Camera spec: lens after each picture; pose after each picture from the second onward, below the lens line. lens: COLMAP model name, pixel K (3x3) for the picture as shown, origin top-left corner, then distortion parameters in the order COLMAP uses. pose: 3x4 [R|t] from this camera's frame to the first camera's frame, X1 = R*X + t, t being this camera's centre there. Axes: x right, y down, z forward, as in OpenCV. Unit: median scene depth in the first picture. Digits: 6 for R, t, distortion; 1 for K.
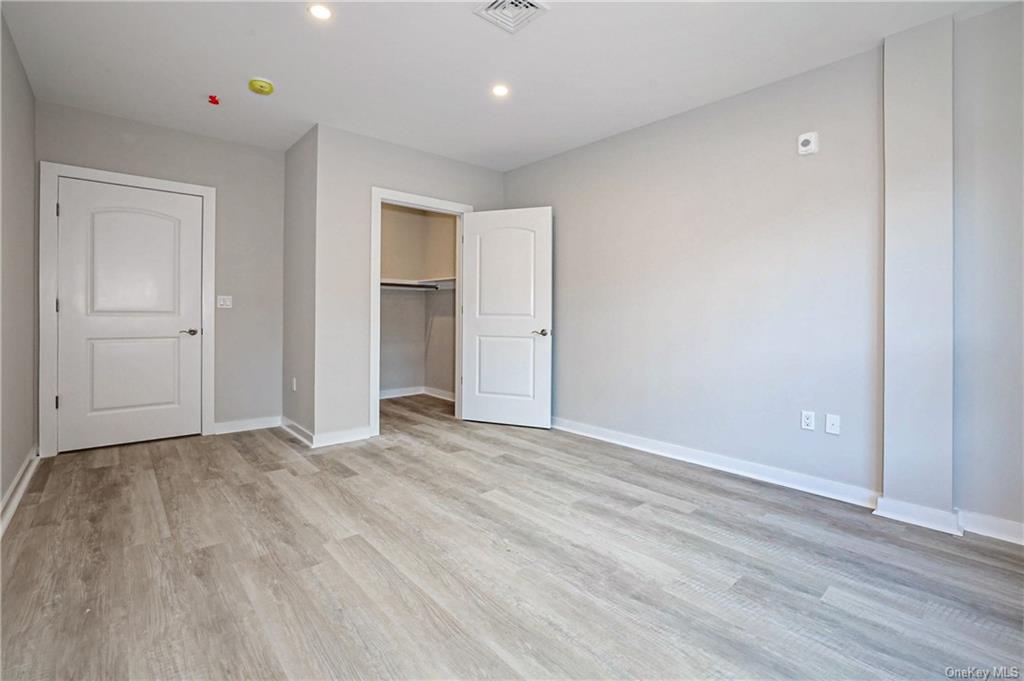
lens RADIAL K [[442.4, 0, 547.4], [0, 442.4, 319.5], [0, 0, 1]] dist [-0.014144, 0.001361]
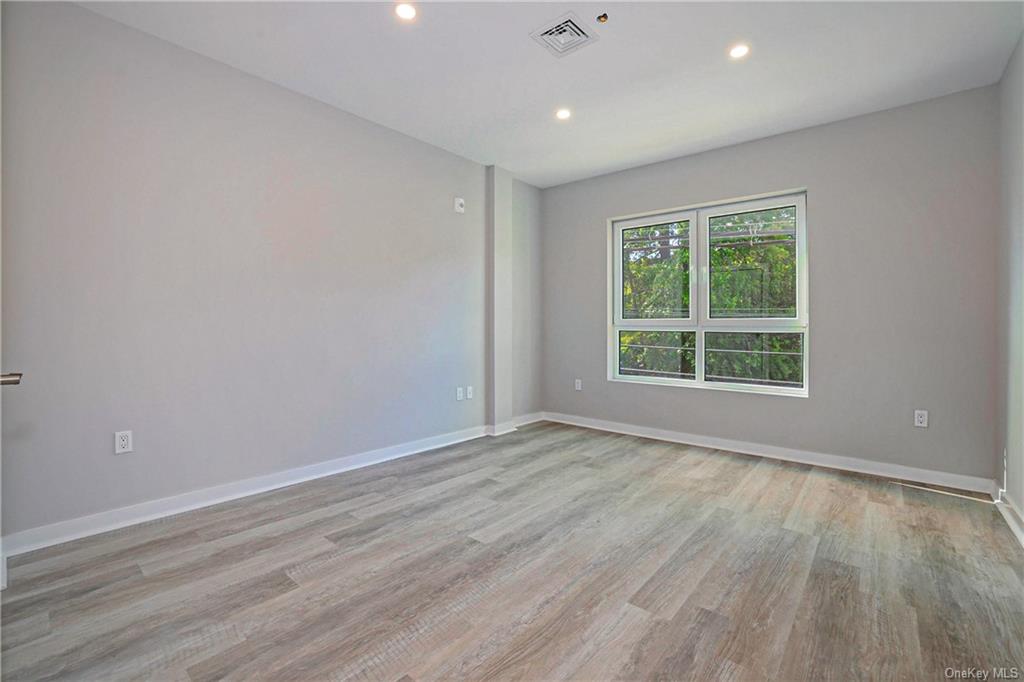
lens RADIAL K [[442.4, 0, 502.5], [0, 442.4, 337.9], [0, 0, 1]] dist [-0.014144, 0.001361]
pose [[-0.073669, -0.025069, 0.996968, -0.998011], [-0.007120, 0.999672, 0.024611, 0.004742], [-0.997257, -0.005285, -0.073824, 1.087578]]
